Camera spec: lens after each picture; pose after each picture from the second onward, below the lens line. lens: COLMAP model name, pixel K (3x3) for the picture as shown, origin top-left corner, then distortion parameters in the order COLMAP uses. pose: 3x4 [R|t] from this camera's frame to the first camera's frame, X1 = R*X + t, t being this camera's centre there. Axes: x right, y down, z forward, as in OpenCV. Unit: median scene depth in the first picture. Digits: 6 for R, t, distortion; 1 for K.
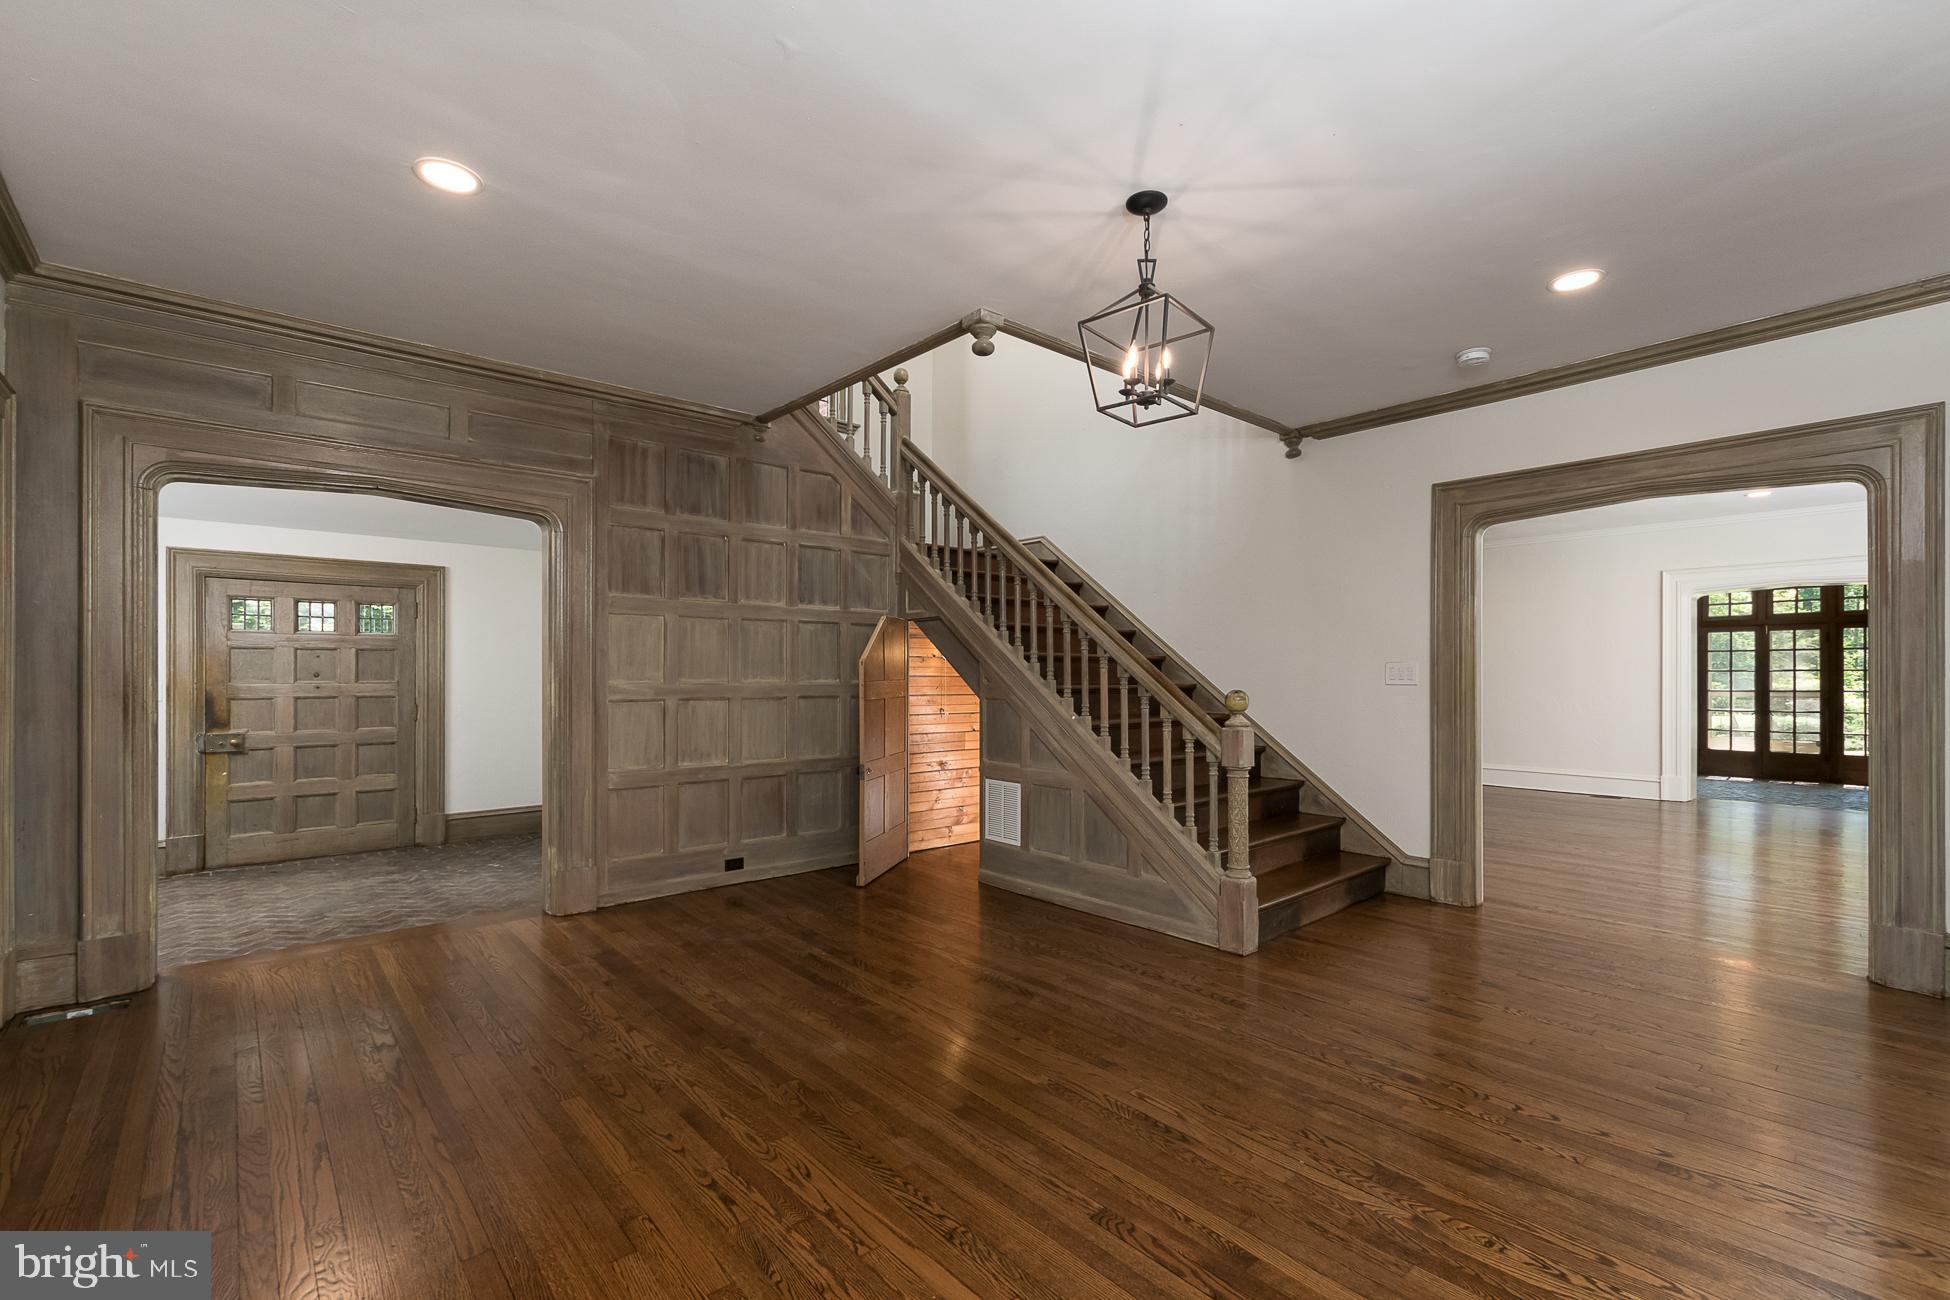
lens RADIAL K [[843.5, 0, 974.0], [0, 843.5, 676.1], [0, 0, 1]] dist [0.003144, -0.000005]
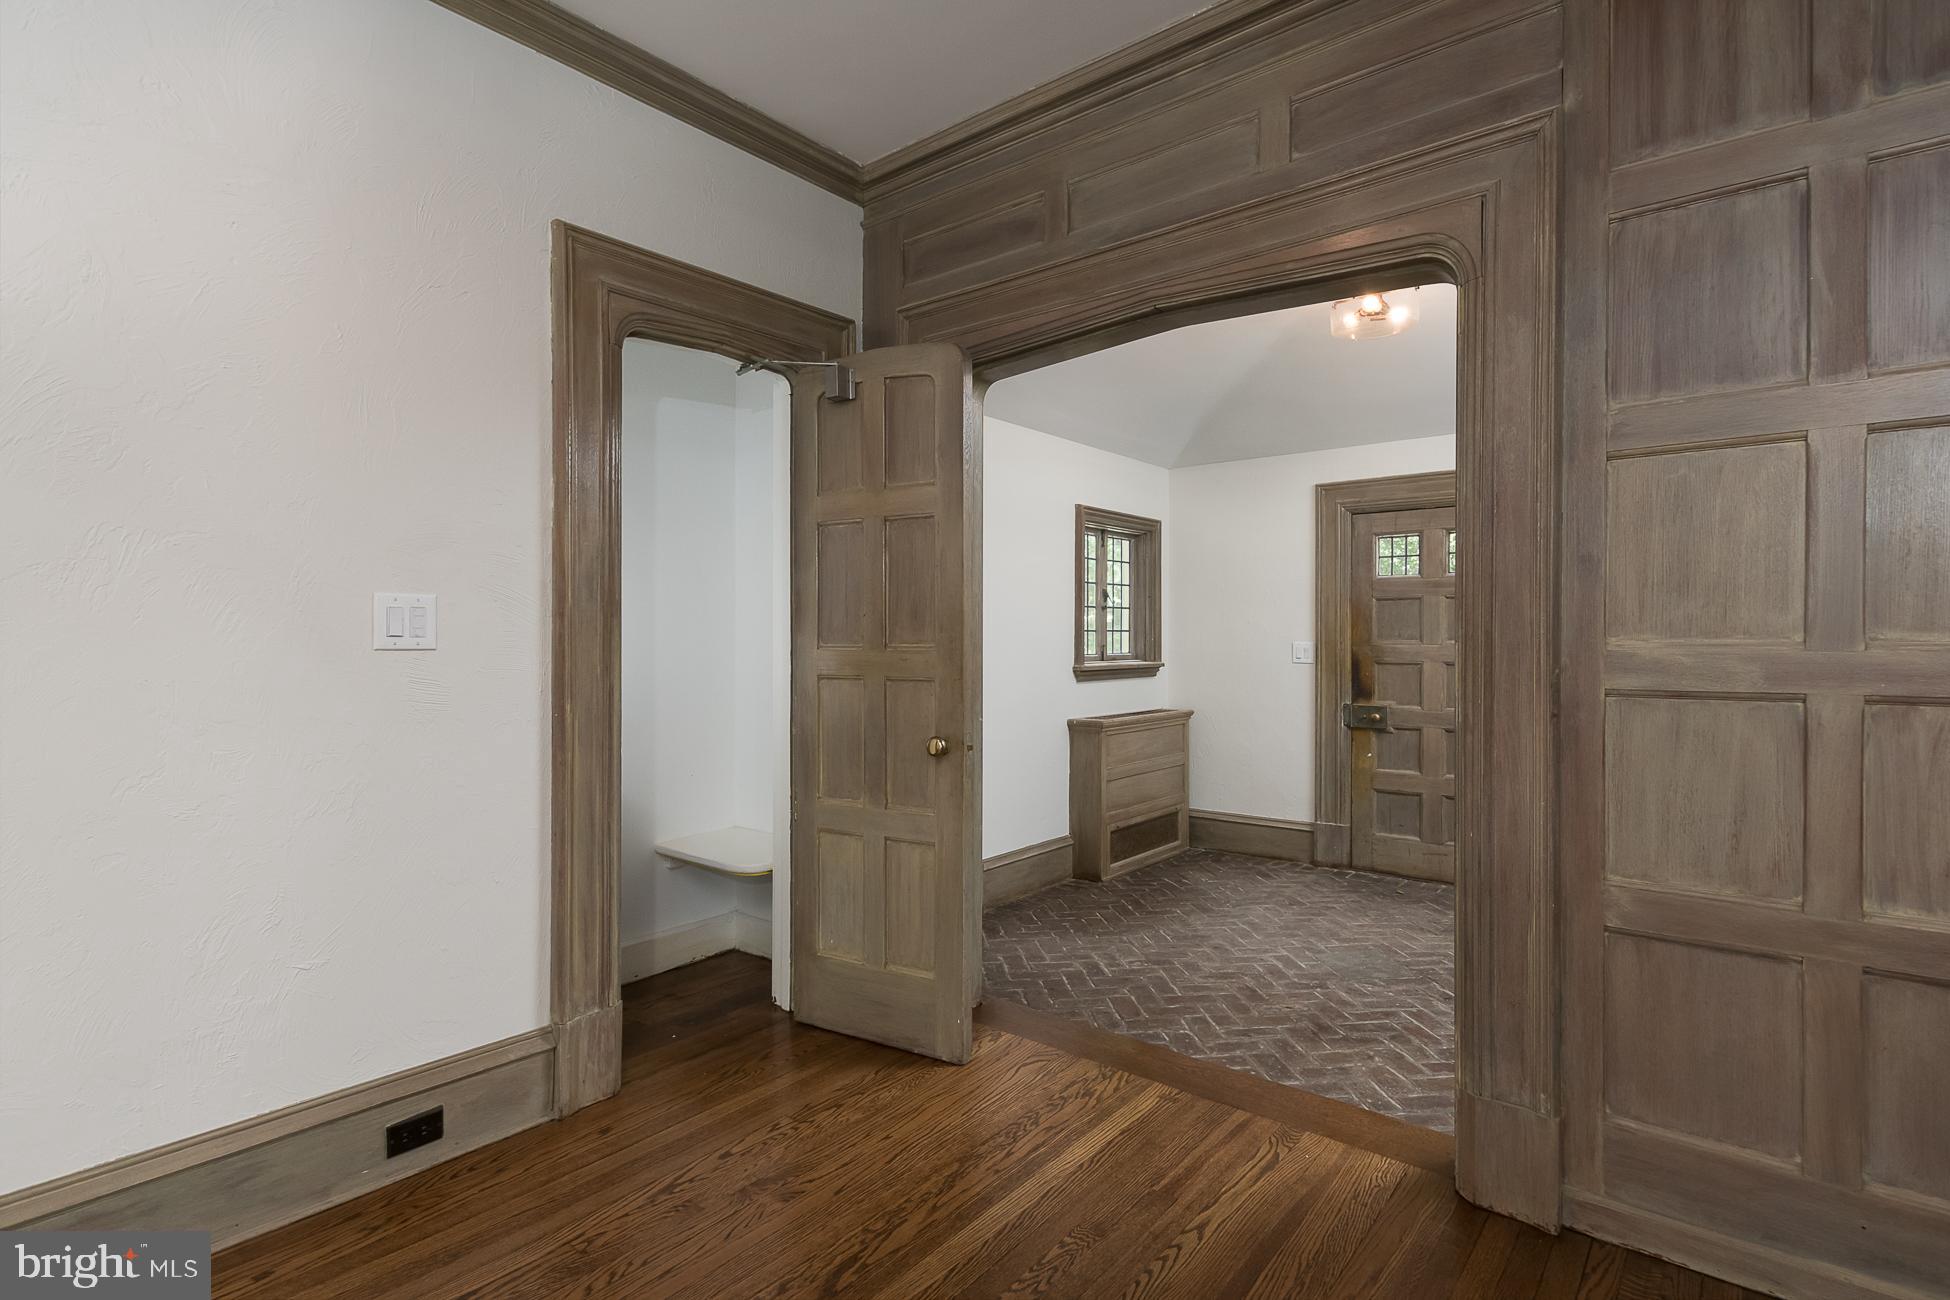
lens RADIAL K [[955.5, 0, 976.7], [0, 955.5, 643.0], [0, 0, 1]] dist [-0.002184, -0.000078]
pose [[0.151408, 0.004870, -0.988459, -0.054670], [-0.001246, 0.999988, 0.004736, 0.005761], [0.988471, 0.000515, 0.151412, 0.631475]]
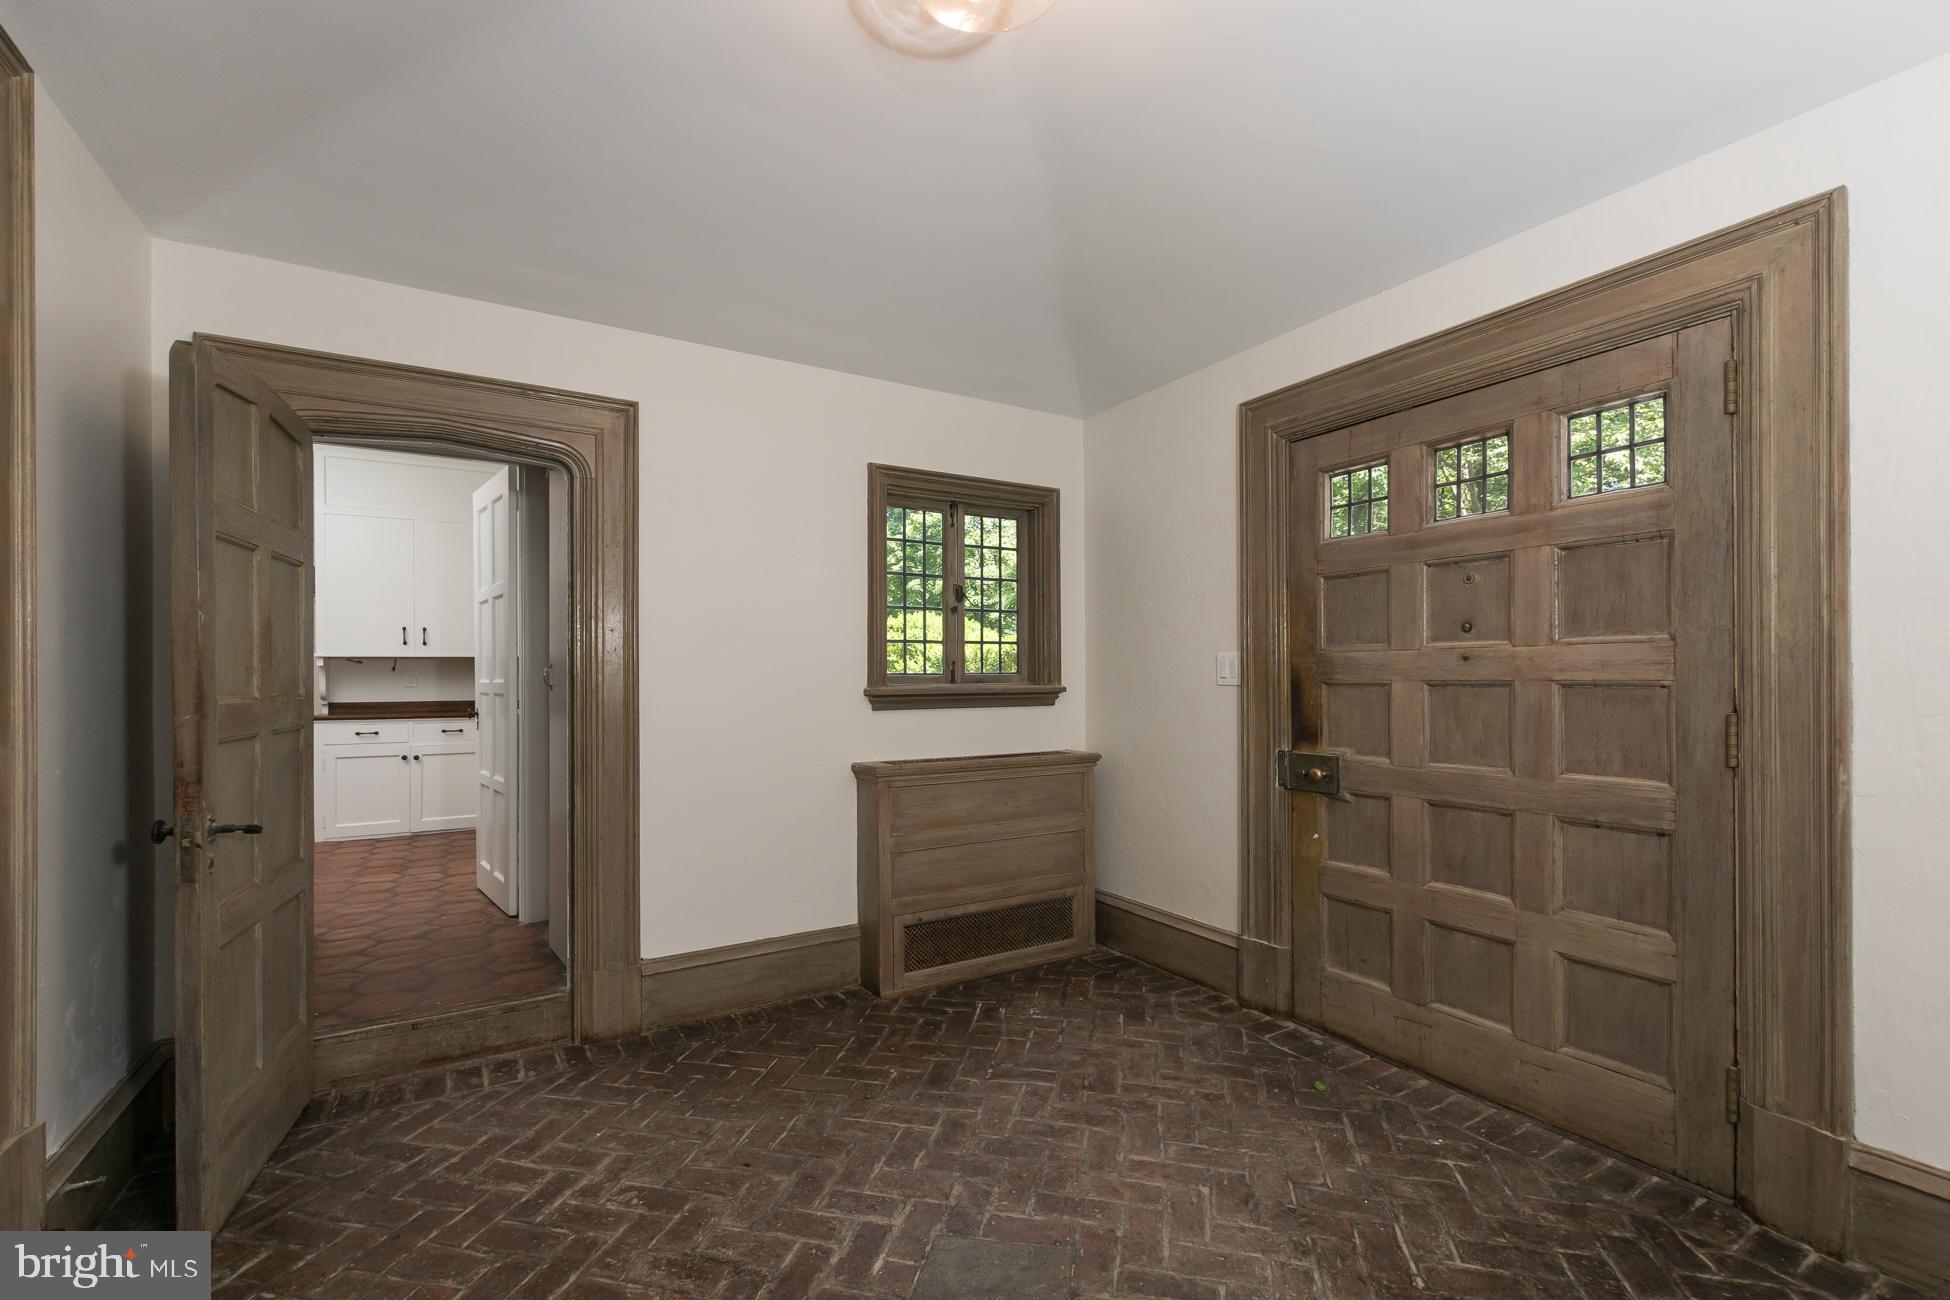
lens RADIAL K [[843.5, 0, 995.5], [0, 843.5, 677.5], [0, 0, 1]] dist [0.003144, -0.000005]
pose [[-0.181174, -0.000874, -0.983451, -0.480306], [0.002782, 0.999995, -0.001401, 0.030635], [0.983447, -0.002990, -0.181171, 1.165783]]
